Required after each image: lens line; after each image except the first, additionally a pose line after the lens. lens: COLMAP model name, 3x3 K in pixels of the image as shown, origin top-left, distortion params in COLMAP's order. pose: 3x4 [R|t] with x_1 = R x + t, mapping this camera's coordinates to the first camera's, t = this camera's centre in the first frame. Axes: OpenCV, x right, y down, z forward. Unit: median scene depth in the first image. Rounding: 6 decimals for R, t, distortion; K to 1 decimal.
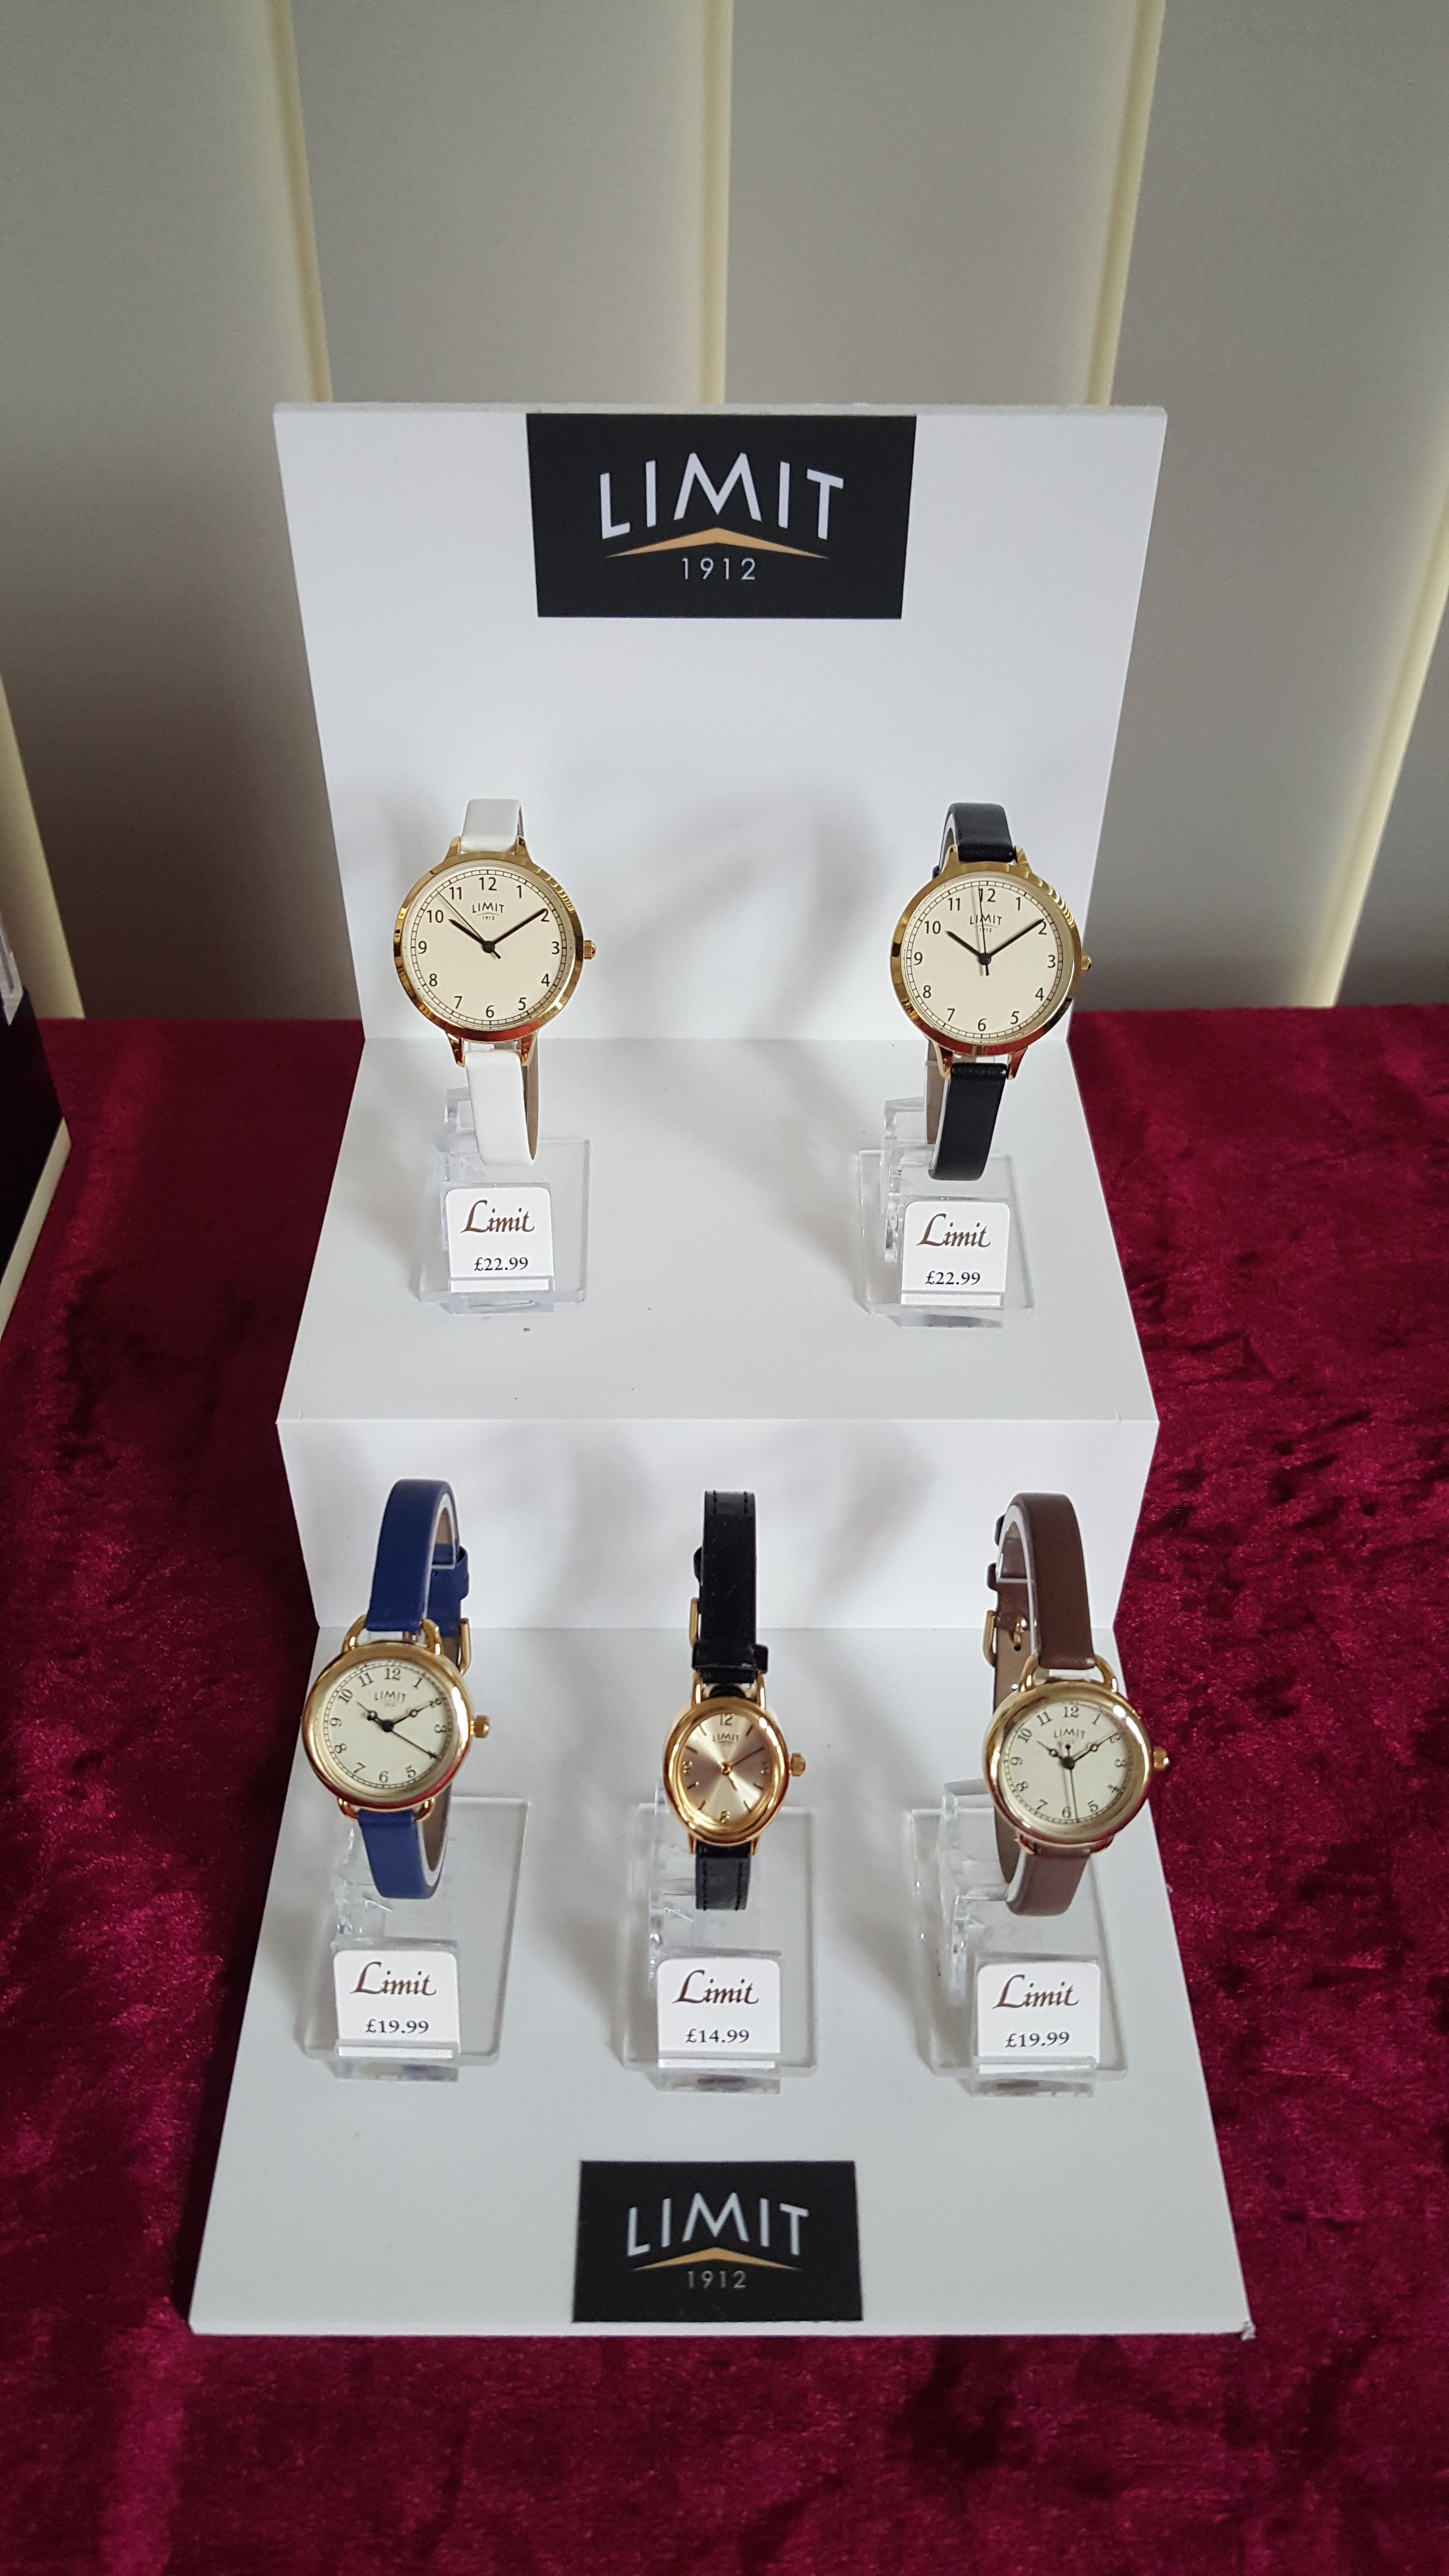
lens RADIAL K [[1911.6, 0, 715.5], [0, 1911.6, 1291.5], [0, 0, 1]] dist [0.090031, -0.136052]
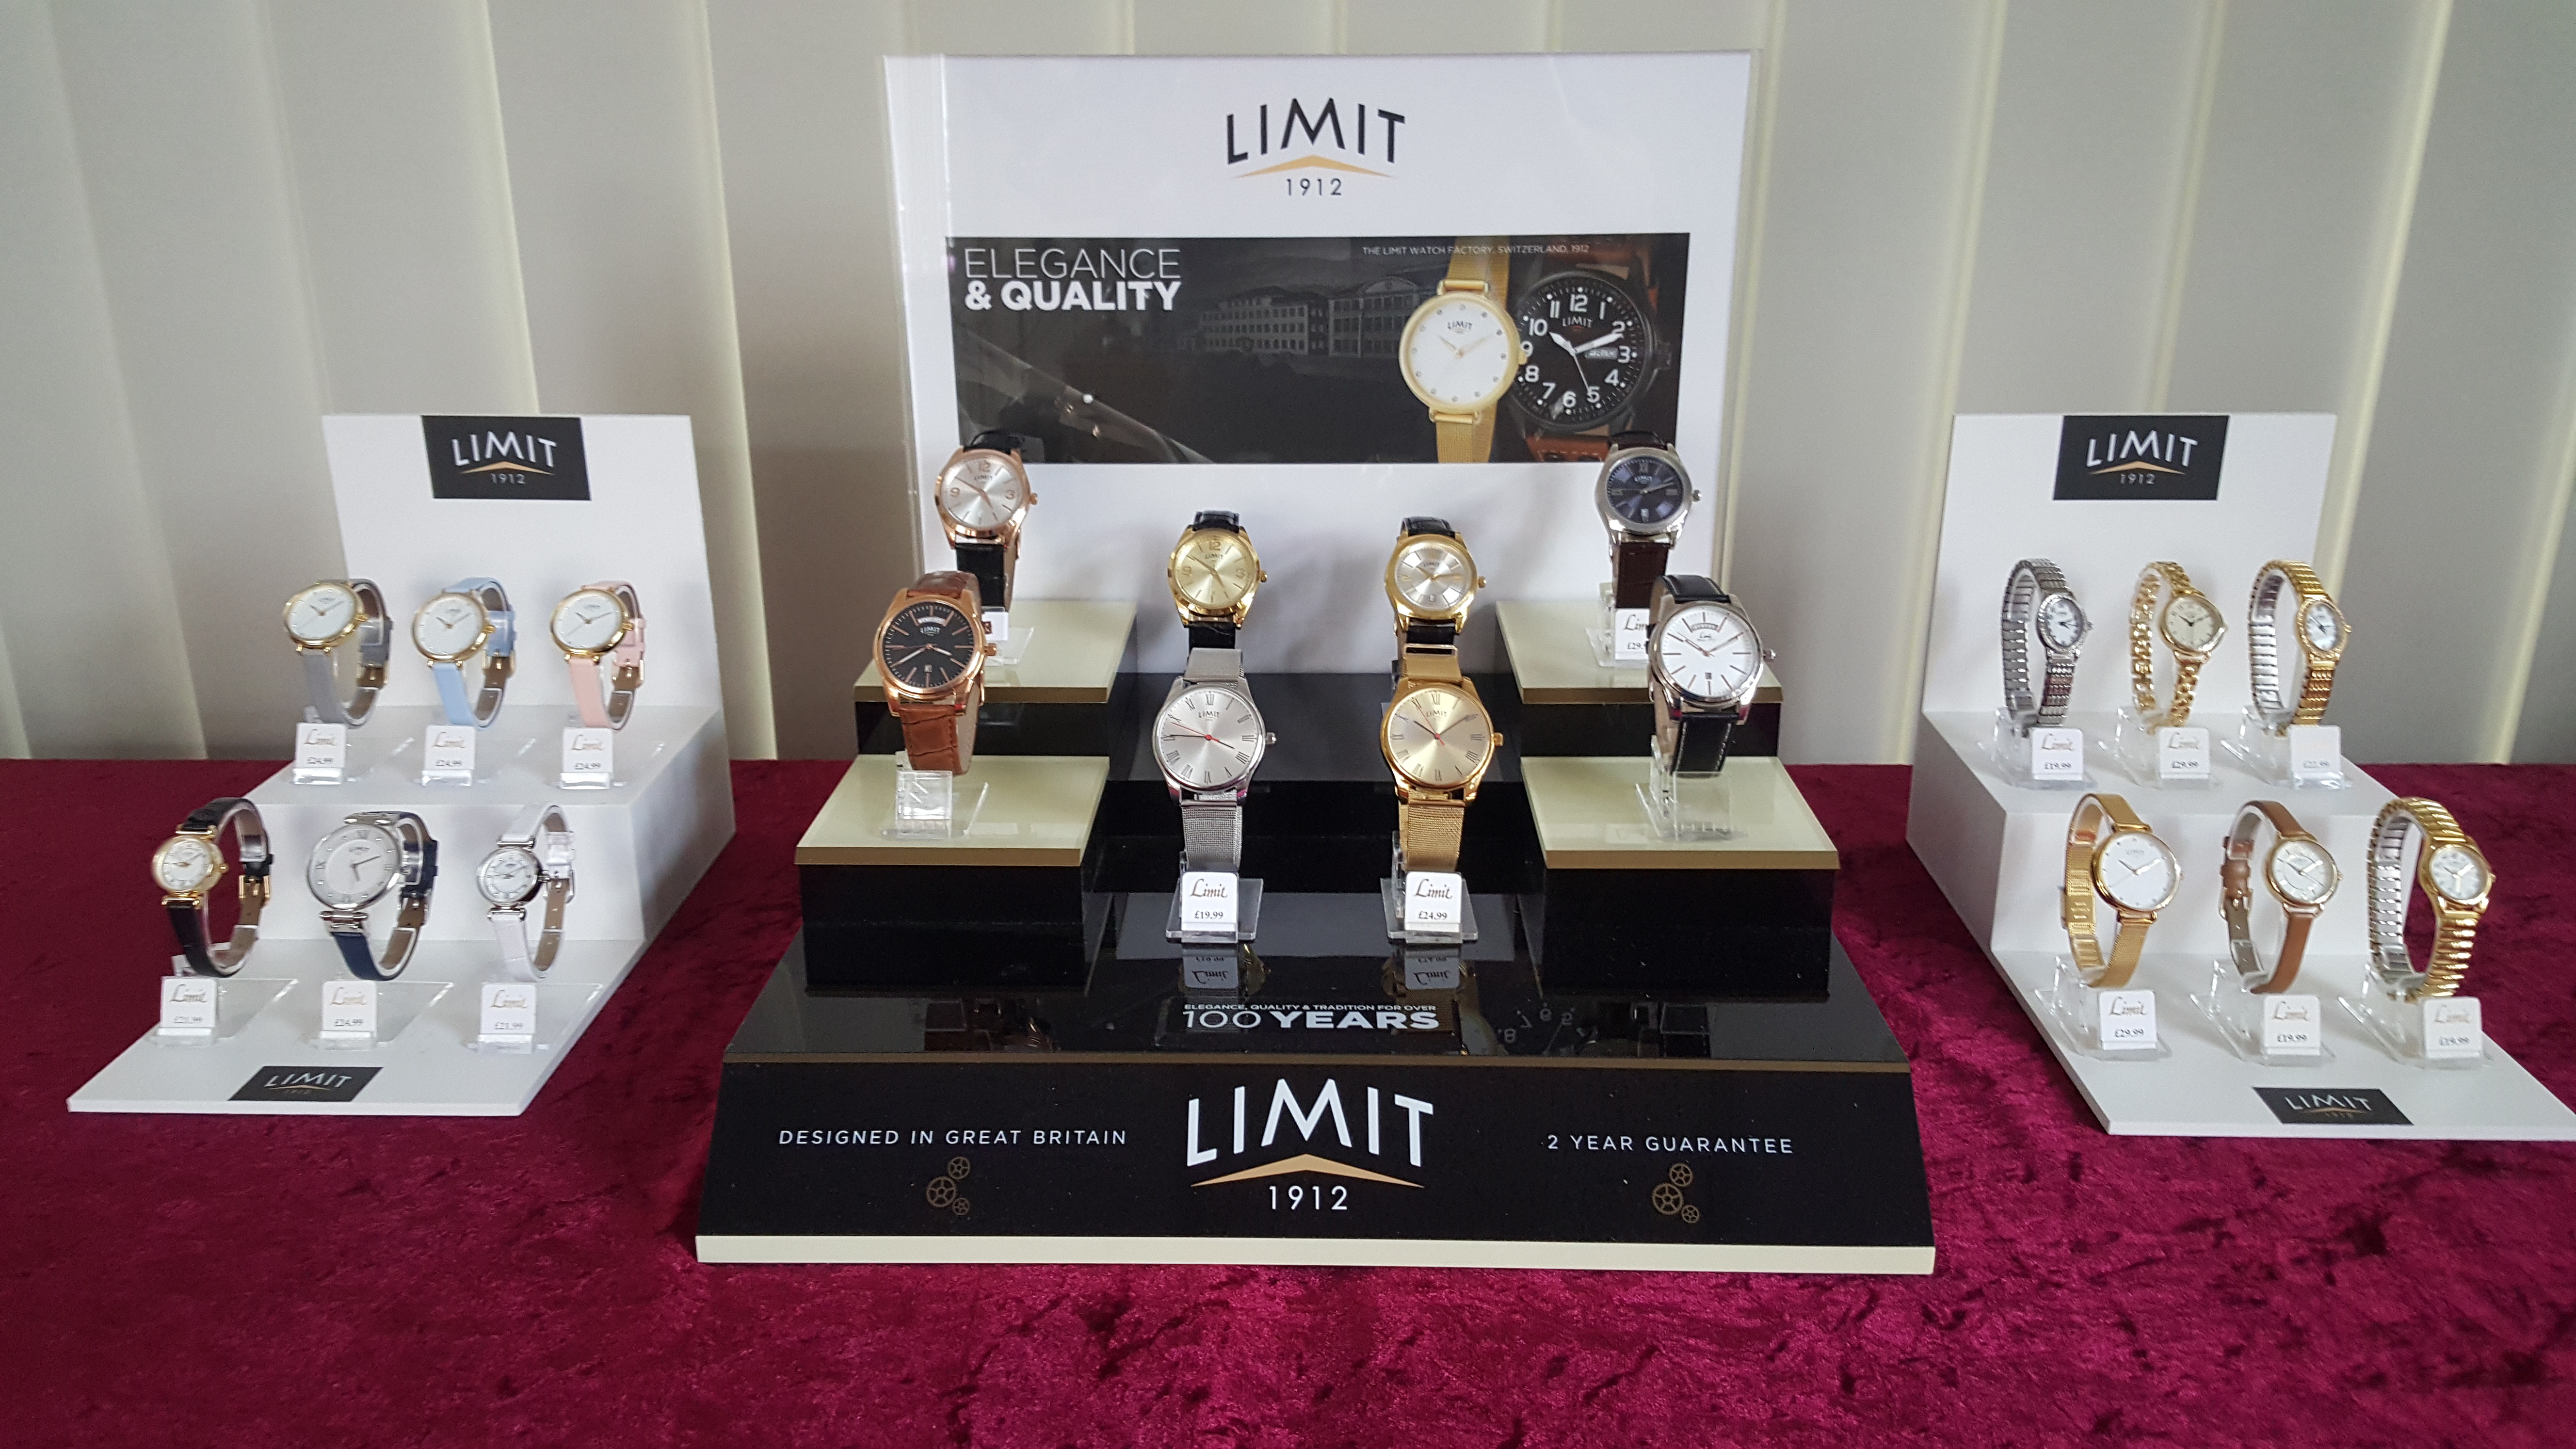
lens RADIAL K [[1911.6, 0, 1277.0], [0, 1911.6, 750.7], [0, 0, 1]] dist [0.090031, -0.136052]
pose [[0.999513, 0.003045, -0.031051, -0.973254], [-0.014816, 0.922177, -0.386484, 0.849712], [0.027458, 0.386756, 0.921773, -1.049583]]
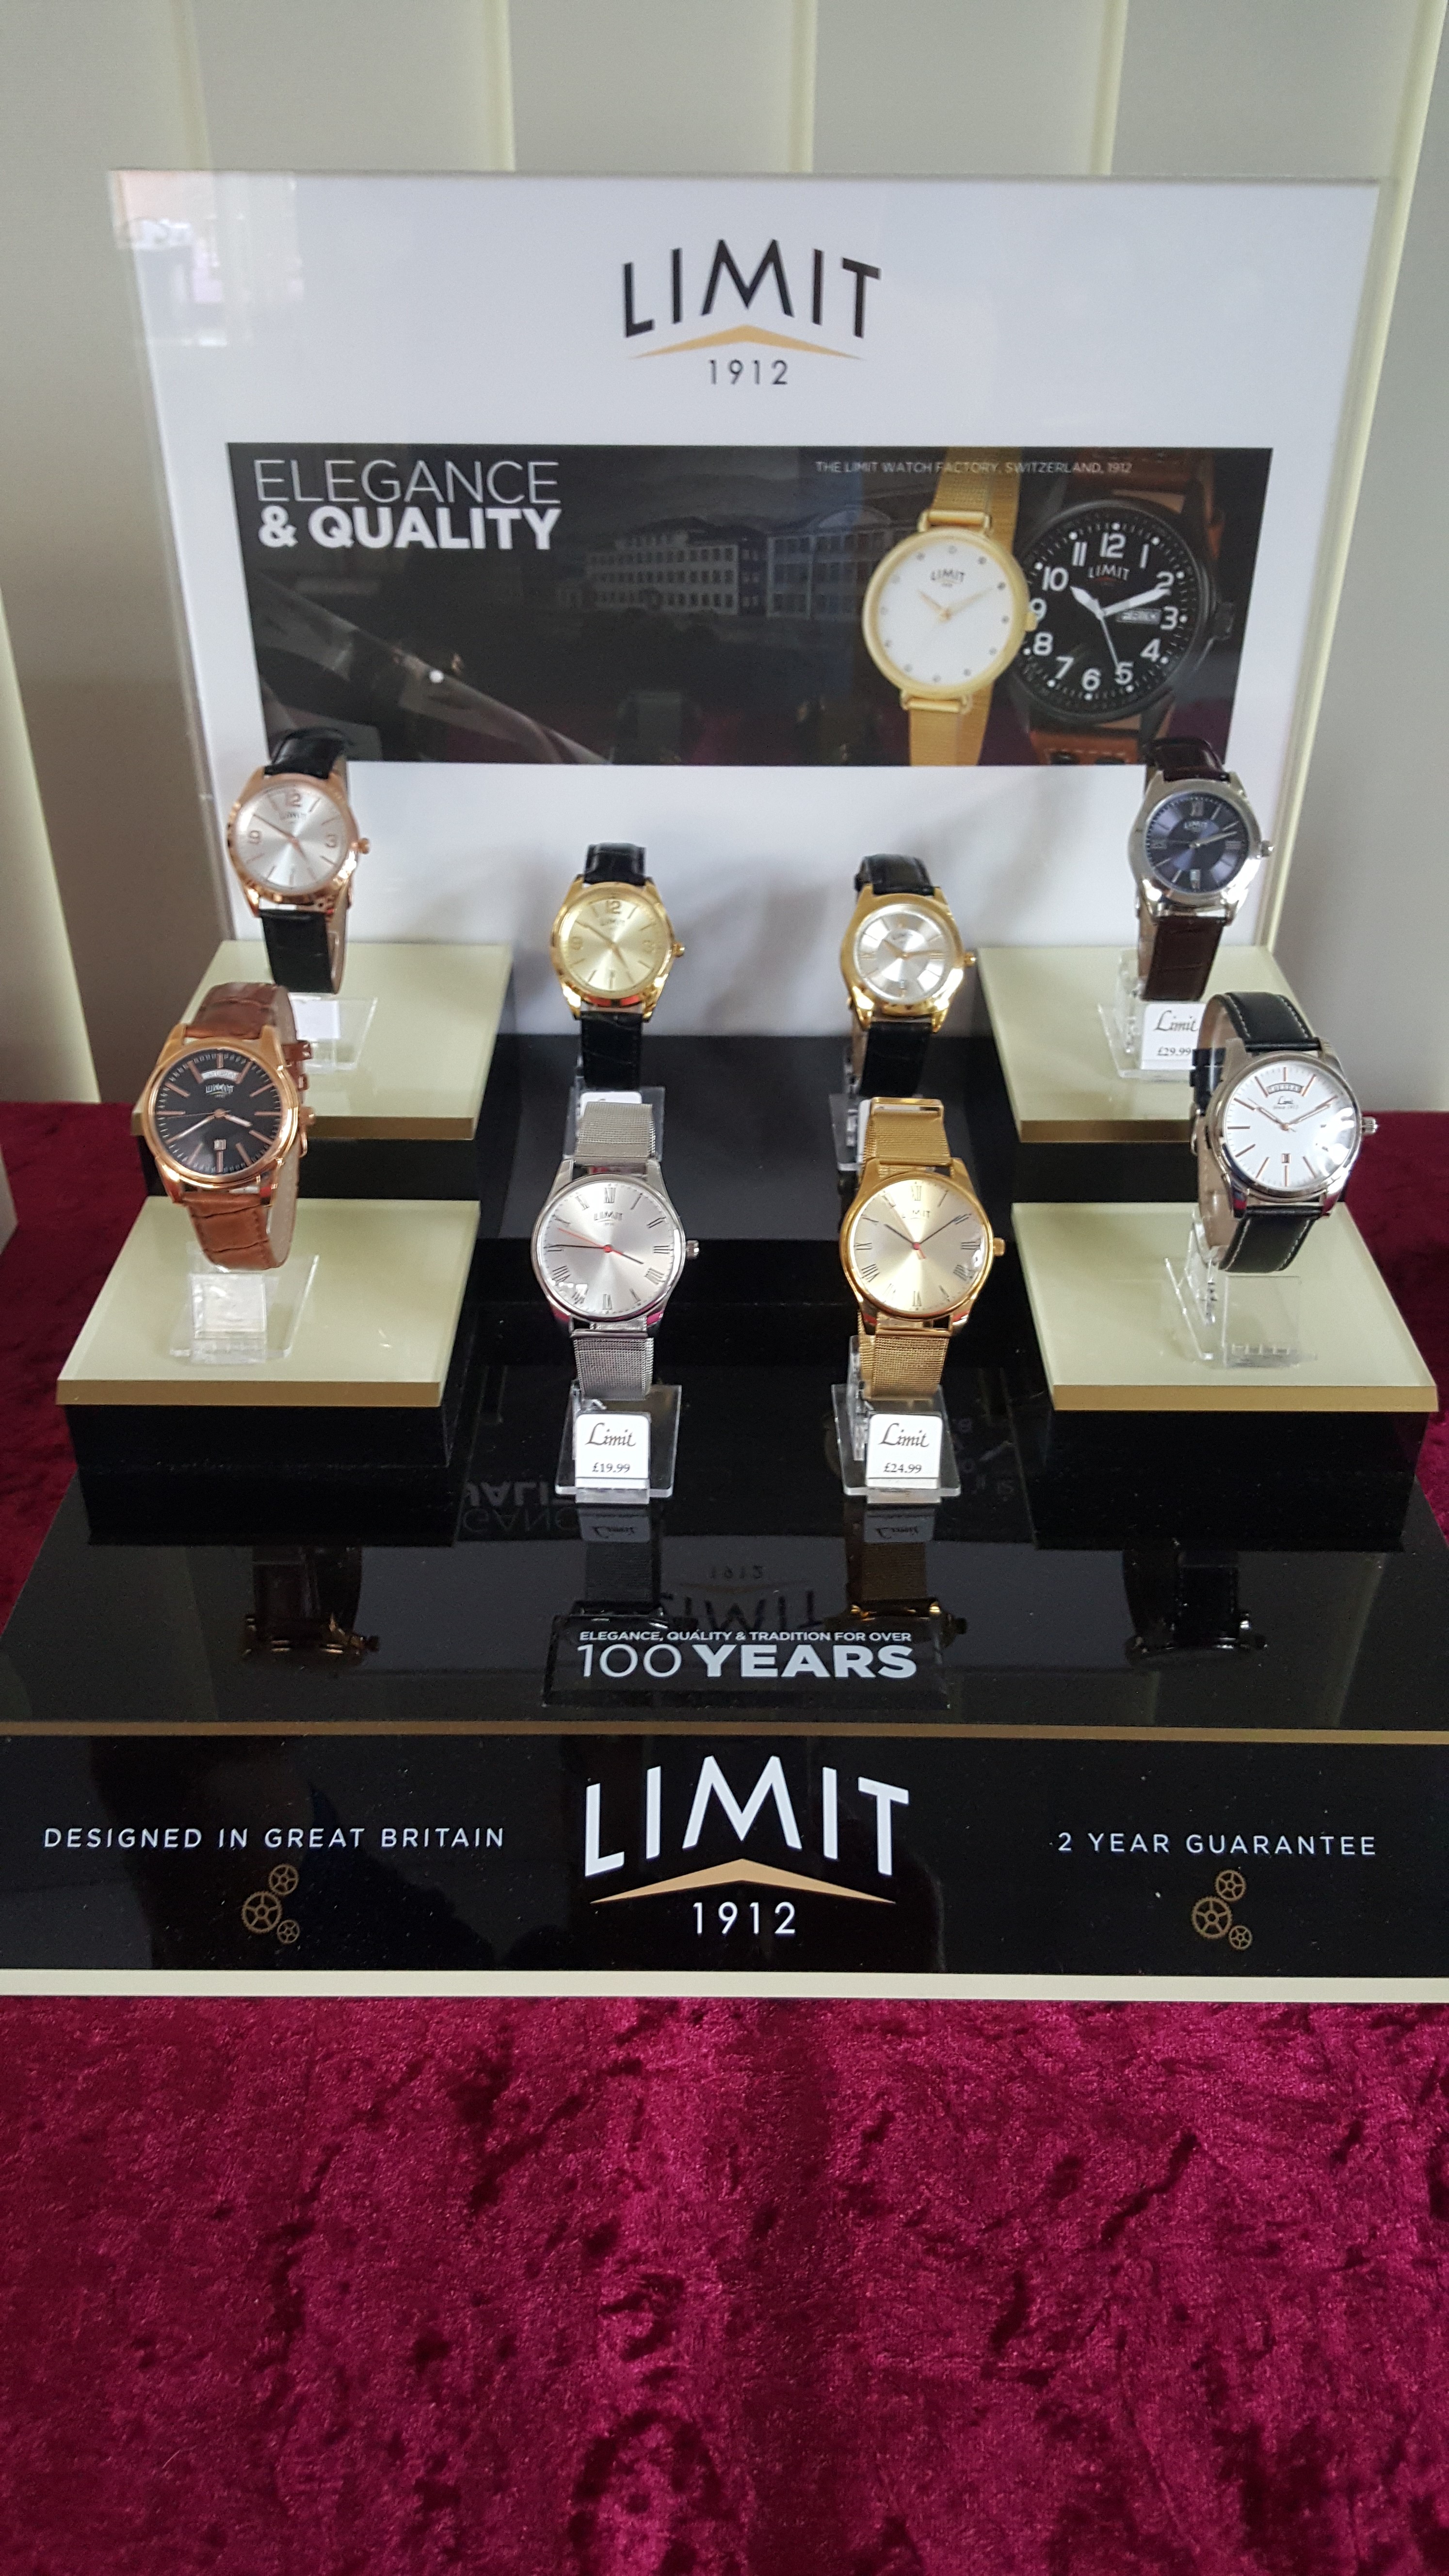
lens RADIAL K [[1911.6, 0, 733.3], [0, 1911.6, 1284.7], [0, 0, 1]] dist [0.090031, -0.136052]
pose [[0.999958, 0.007774, -0.004769, -1.001765], [-0.008369, 0.989995, -0.140852, 0.312616], [0.003626, 0.140886, 0.990019, -0.681630]]
